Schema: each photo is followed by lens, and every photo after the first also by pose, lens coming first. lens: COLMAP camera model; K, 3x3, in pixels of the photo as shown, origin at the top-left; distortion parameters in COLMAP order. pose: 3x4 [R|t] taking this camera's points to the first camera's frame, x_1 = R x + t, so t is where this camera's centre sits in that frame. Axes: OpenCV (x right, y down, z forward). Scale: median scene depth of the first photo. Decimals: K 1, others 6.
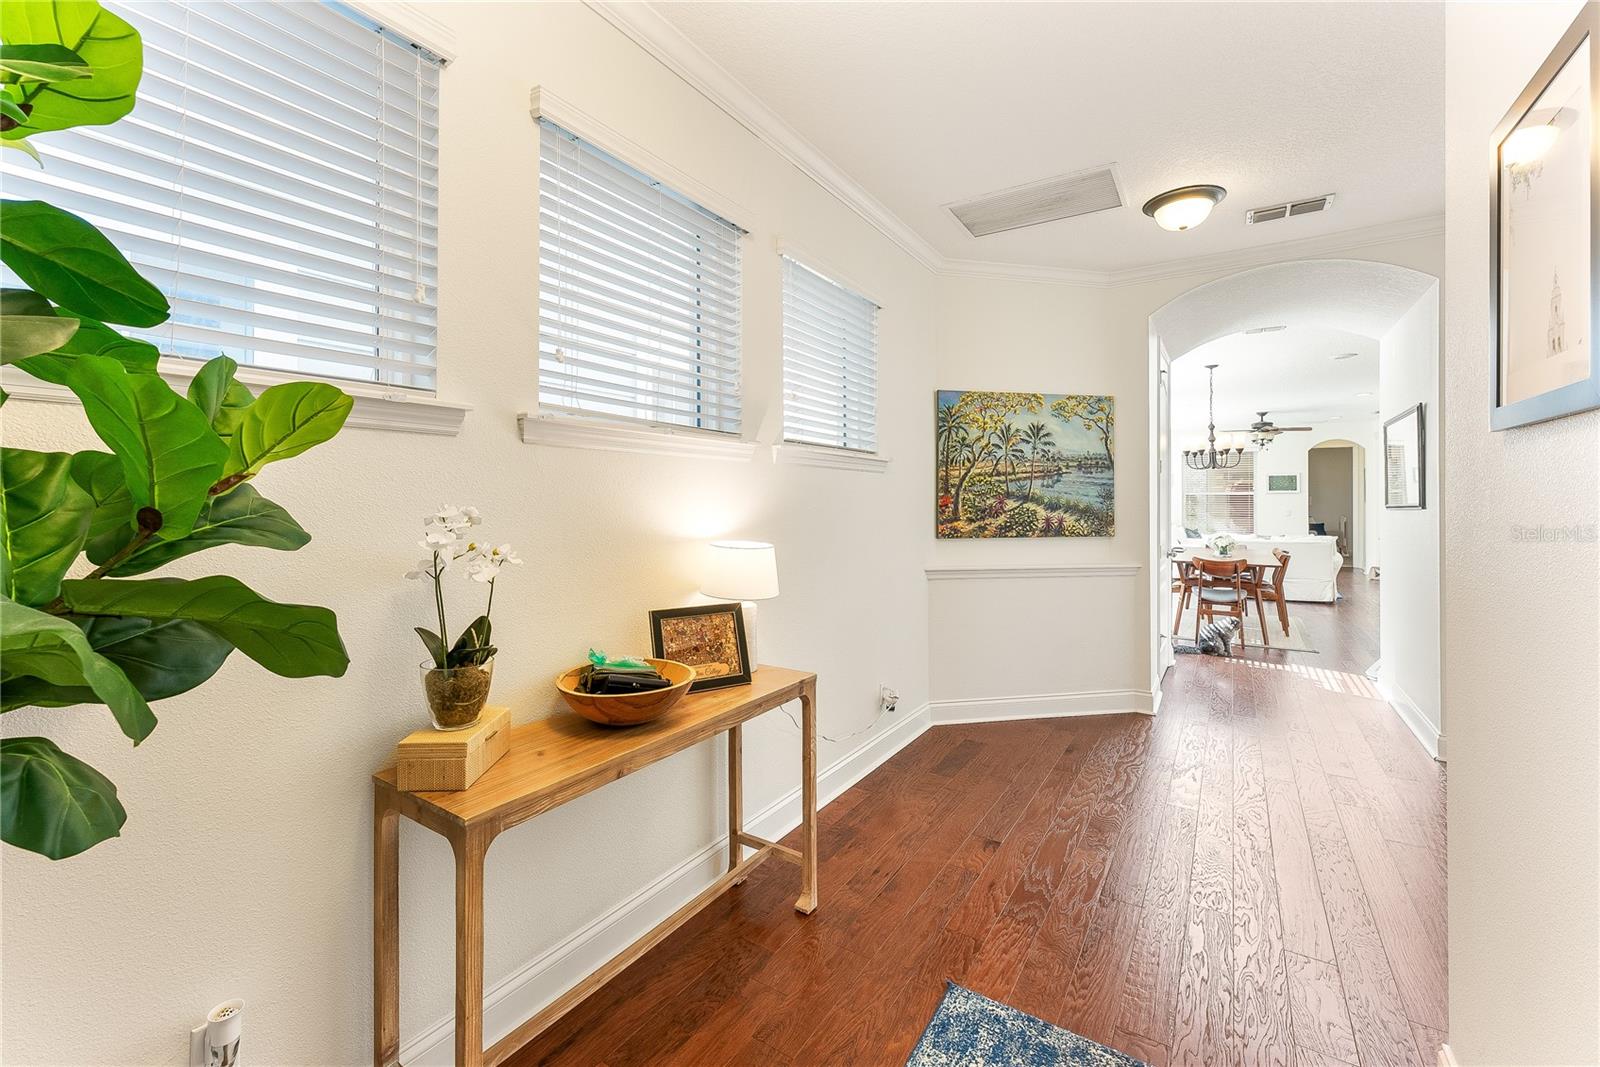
lens RADIAL K [[655.6, 0, 796.0], [0, 655.6, 514.3], [0, 0, 1]] dist [-0.001536, -0.000237]
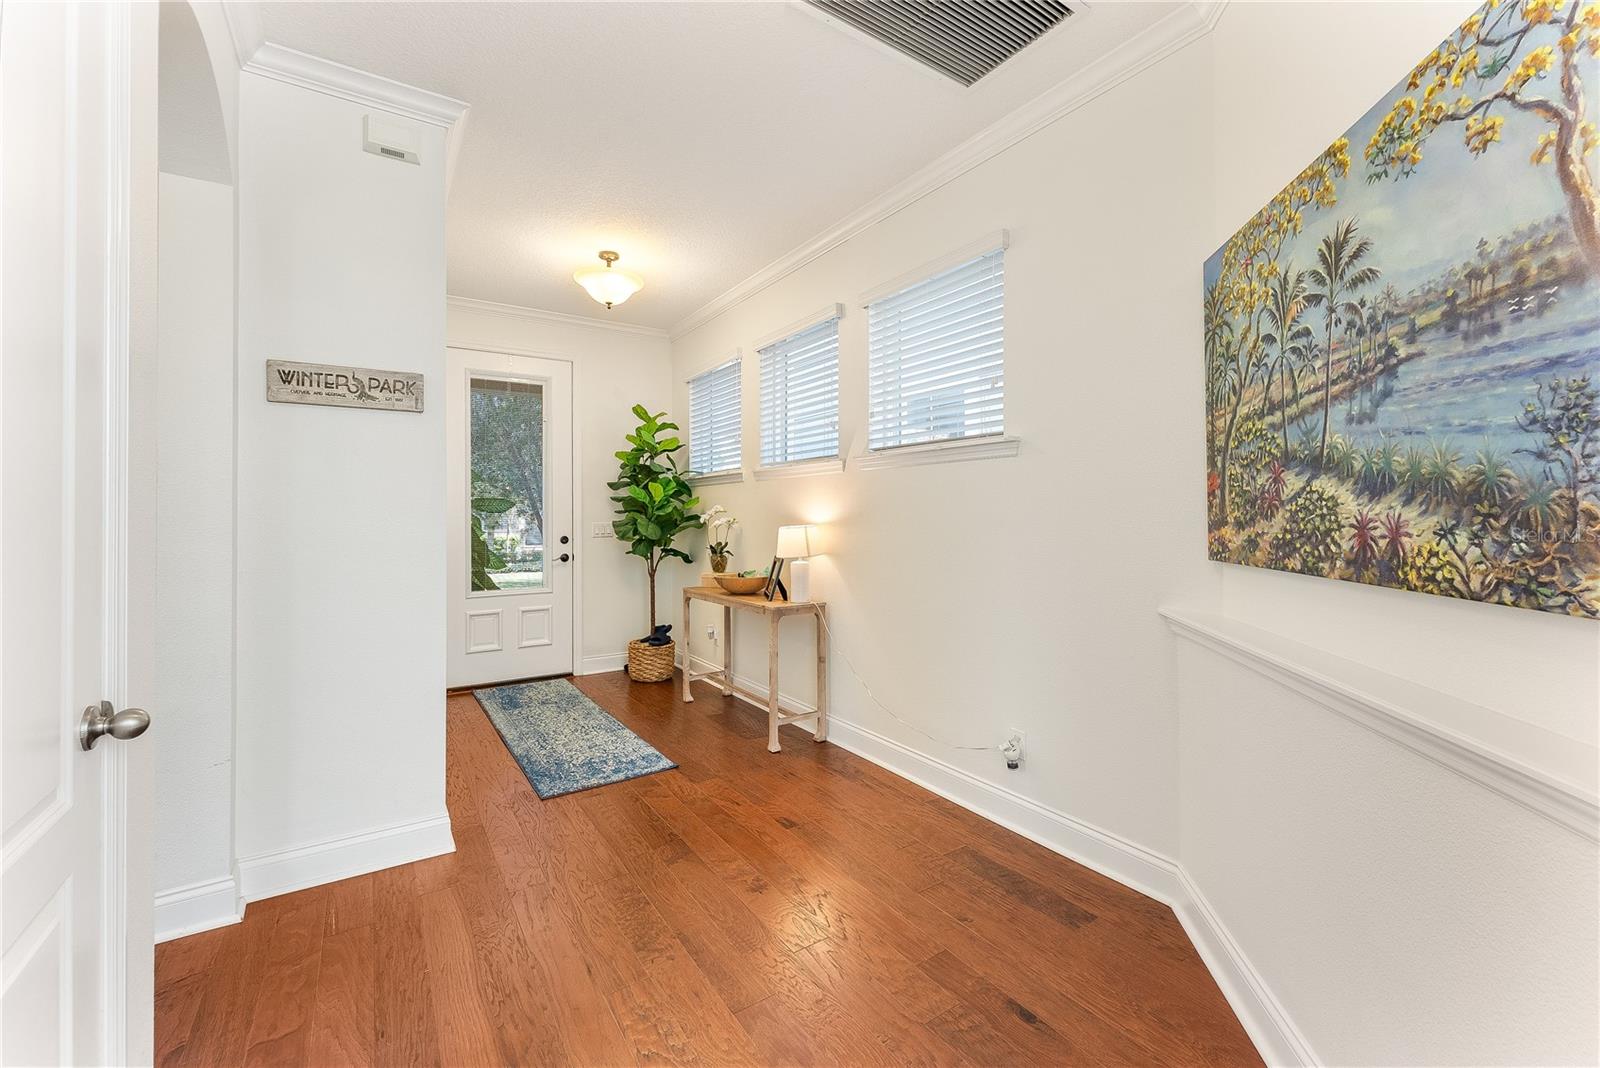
lens RADIAL K [[656.0, 0, 800.0], [0, 656.0, 534.0], [0, 0, 1]] dist [0.000770, 0.000026]
pose [[-0.389161, 0.025481, -0.920817, 0.776872], [-0.014140, 0.999334, 0.033630, 0.004890], [0.921061, 0.026107, -0.388542, 0.883426]]
